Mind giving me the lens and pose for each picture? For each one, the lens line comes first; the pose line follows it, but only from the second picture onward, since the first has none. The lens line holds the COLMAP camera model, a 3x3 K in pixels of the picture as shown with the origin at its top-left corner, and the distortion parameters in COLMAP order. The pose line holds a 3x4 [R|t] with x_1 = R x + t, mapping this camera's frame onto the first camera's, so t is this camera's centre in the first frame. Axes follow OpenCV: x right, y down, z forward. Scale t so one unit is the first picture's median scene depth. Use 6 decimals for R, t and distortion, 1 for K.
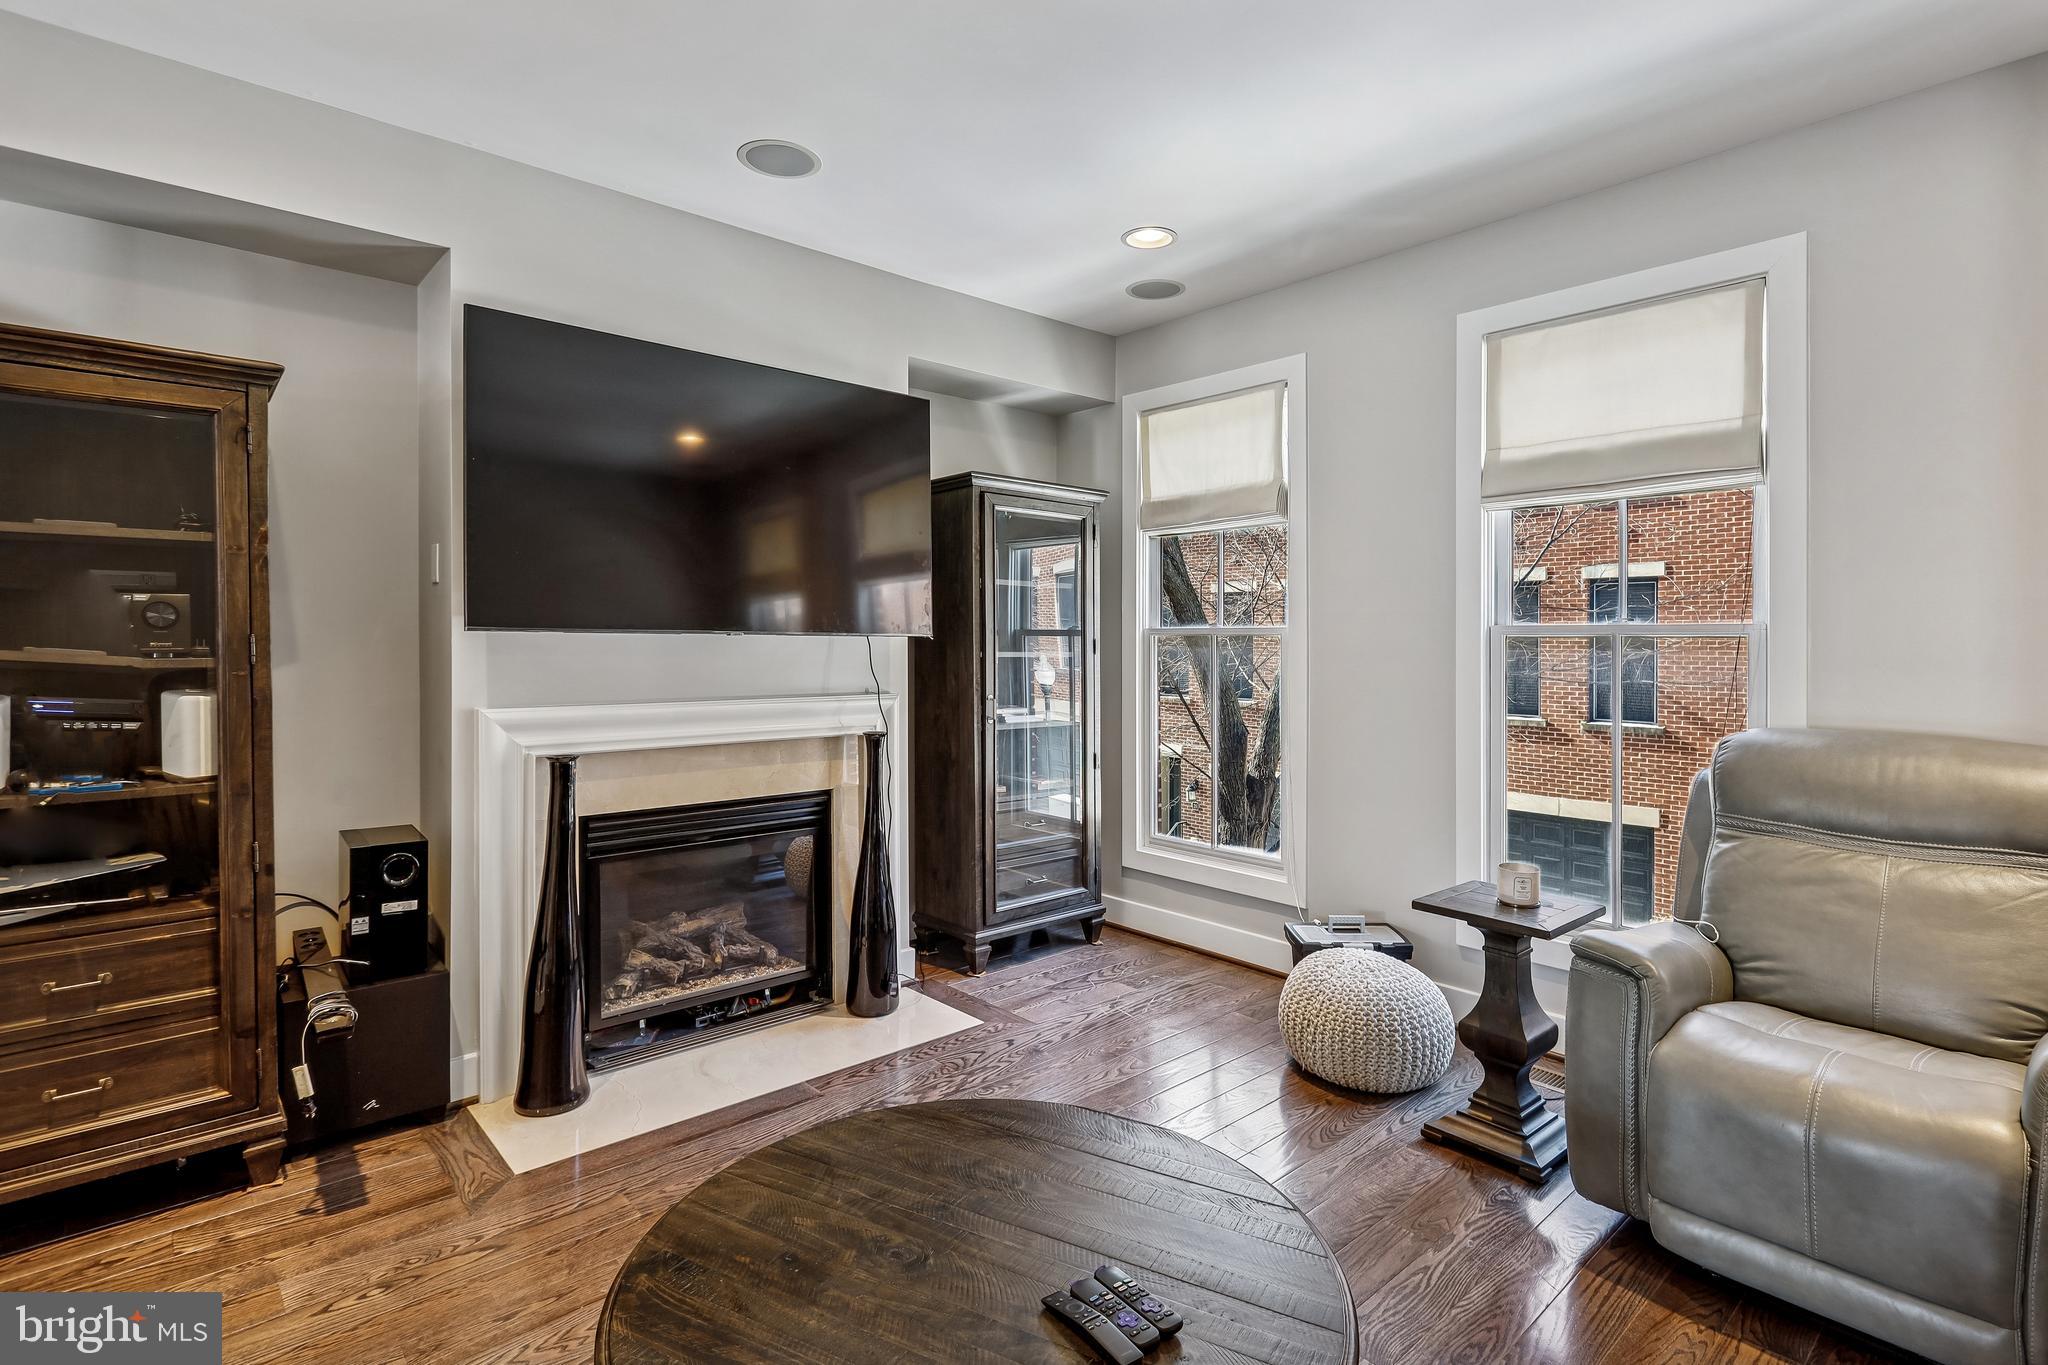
lens RADIAL K [[1015.6, 0, 1026.6], [0, 1015.6, 667.9], [0, 0, 1]] dist [-0.001284, 0.000751]
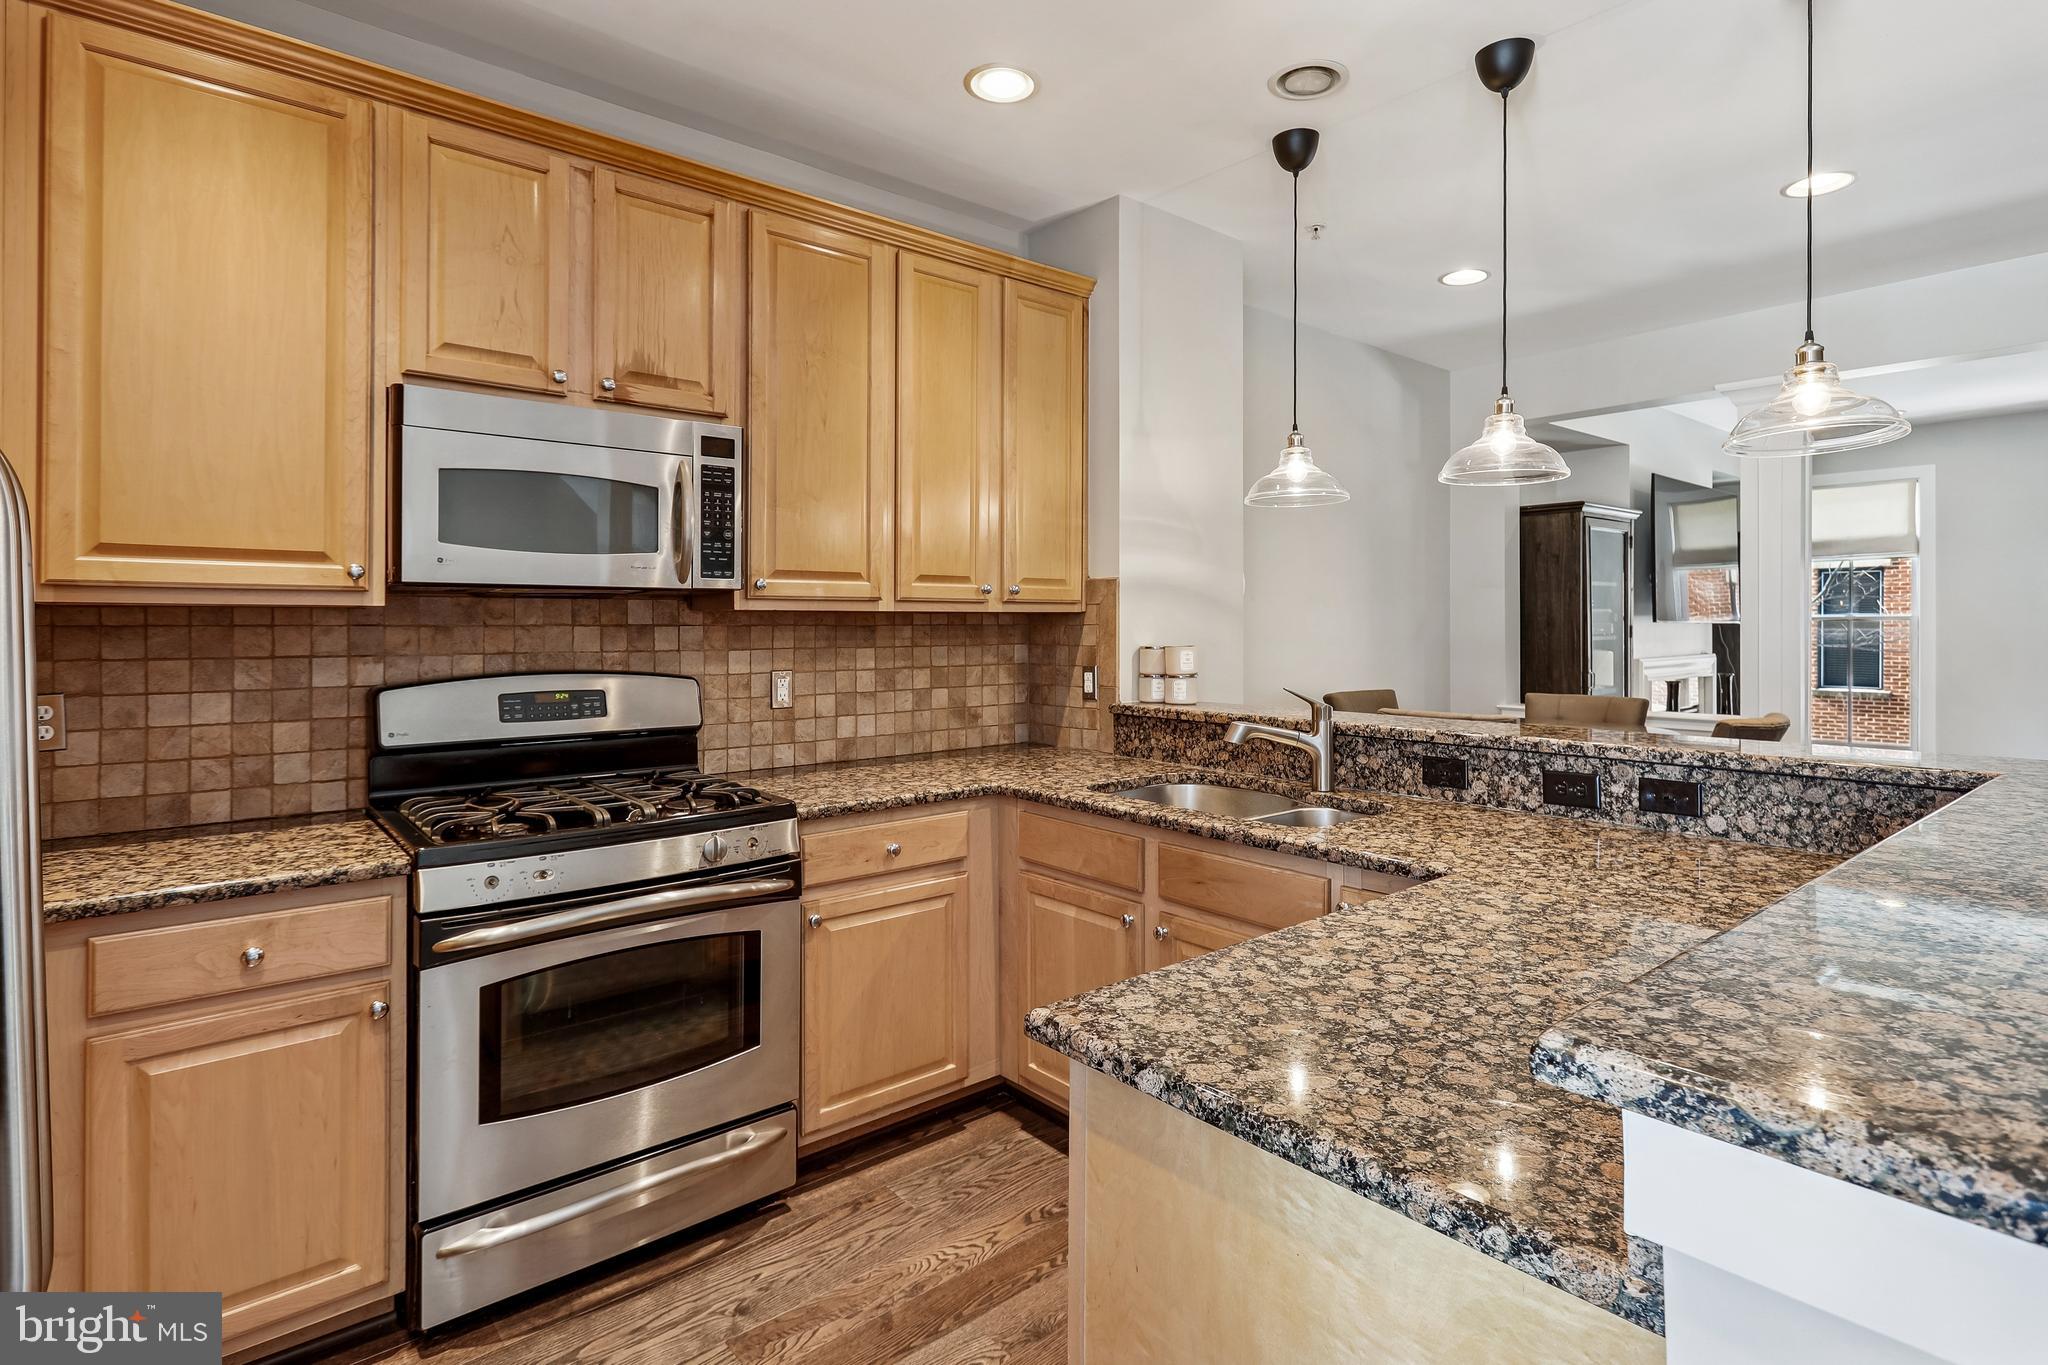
lens RADIAL K [[1021.6, 0, 1056.0], [0, 1021.6, 622.0], [0, 0, 1]] dist [-0.000991, -0.000010]
pose [[0.999854, -0.005471, -0.016160, -1.173859], [0.005044, 0.999641, -0.026316, 0.009709], [0.016298, 0.026230, 0.999523, -0.777532]]
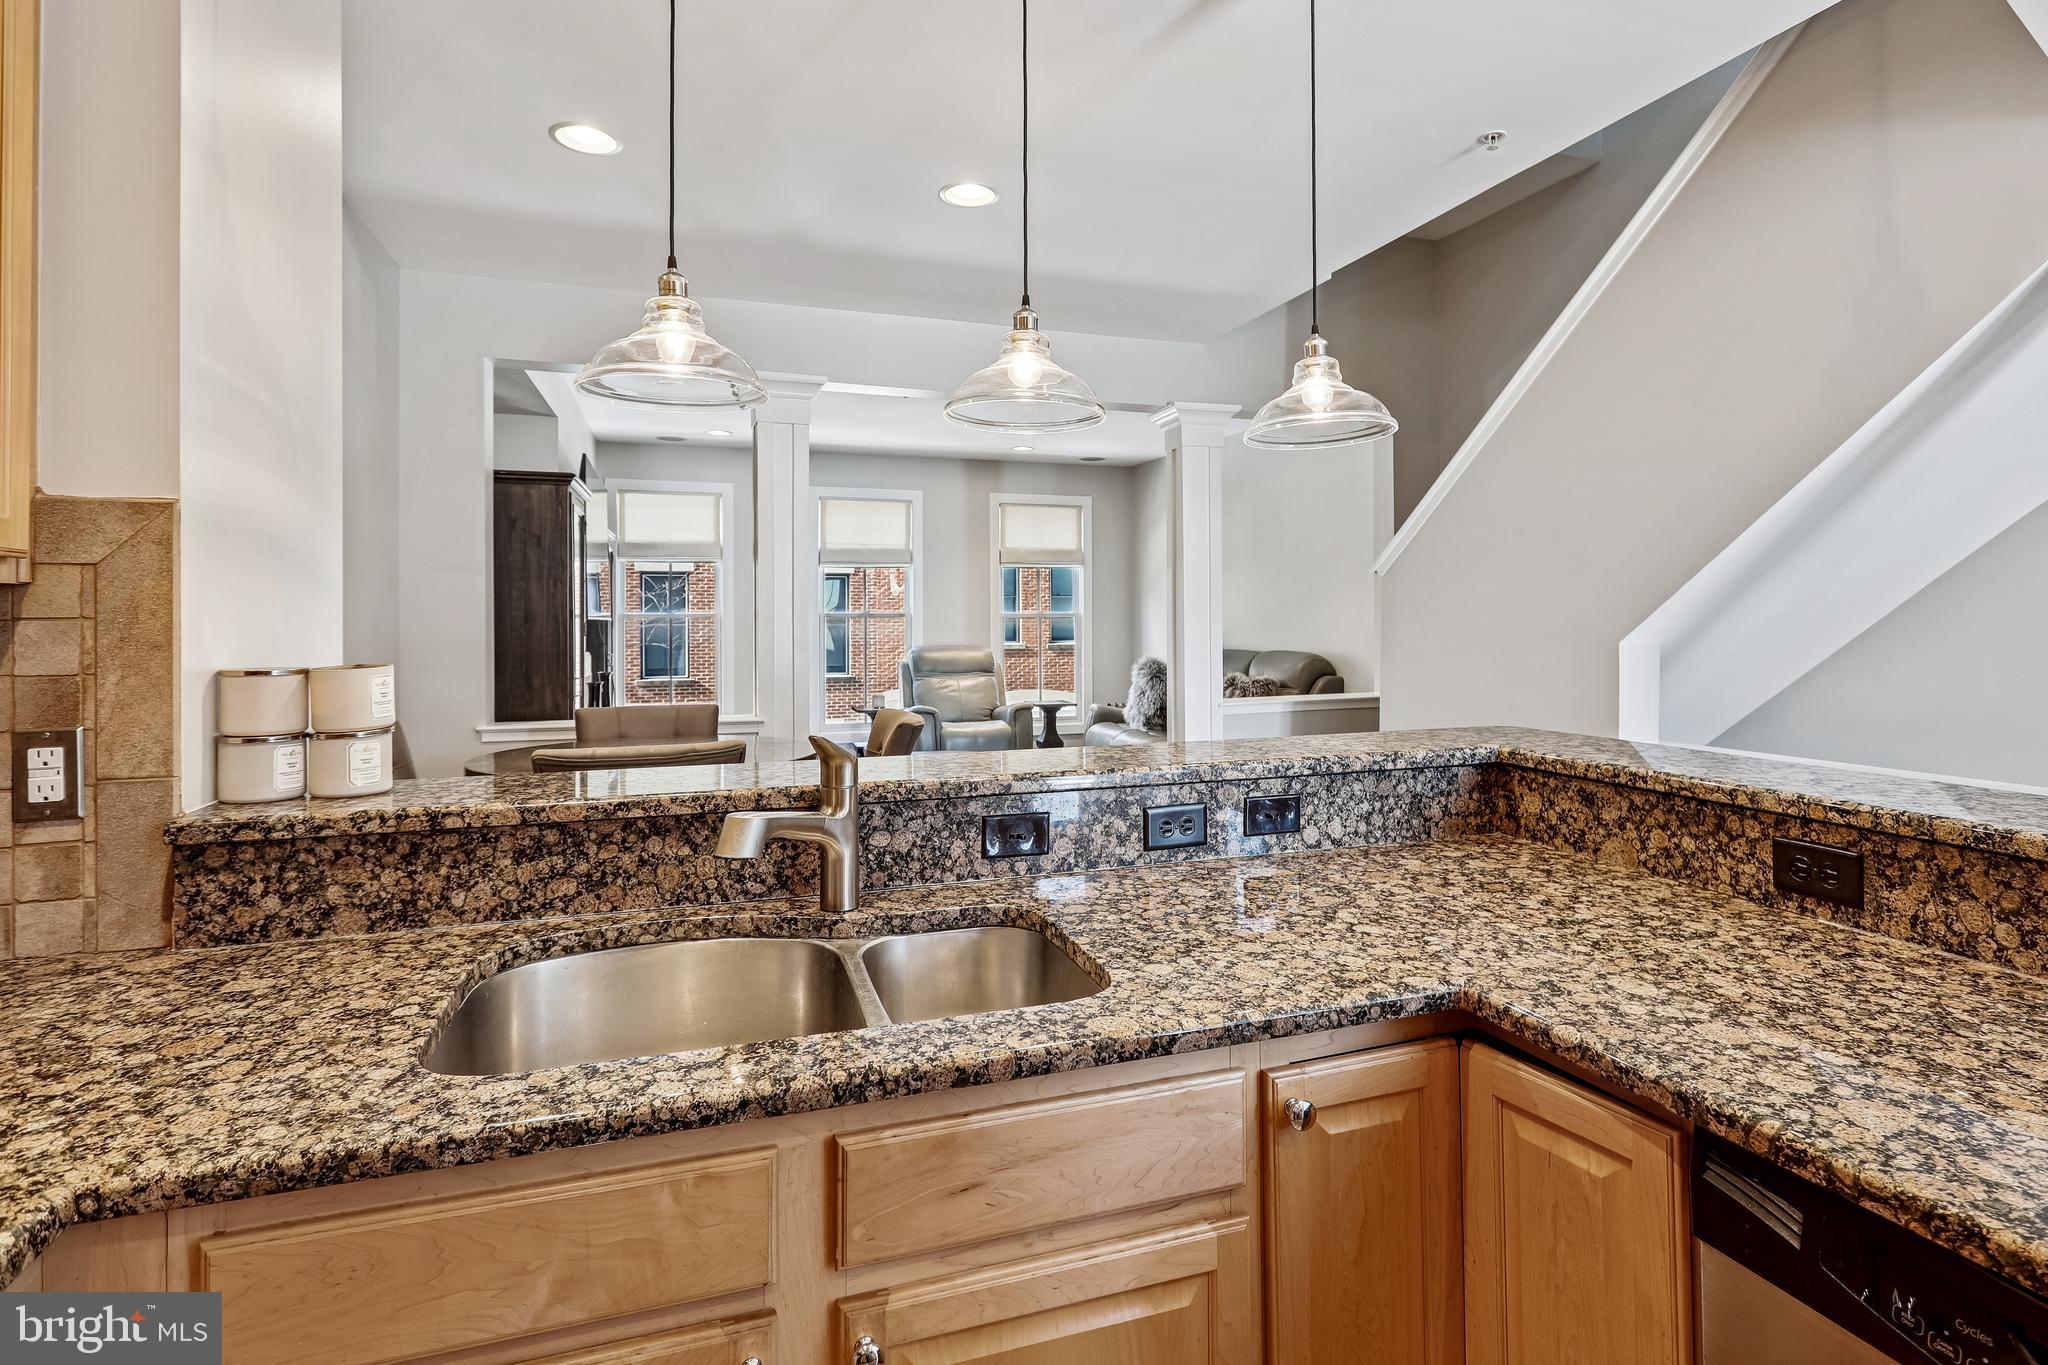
lens RADIAL K [[1015.6, 0, 1045.0], [0, 1015.6, 620.1], [0, 0, 1]] dist [-0.001284, 0.000751]
pose [[0.390925, -0.004775, 0.920410, -1.310412], [0.025488, 0.999659, -0.005639, 0.000914], [-0.920069, 0.025664, 0.390914, -0.382715]]
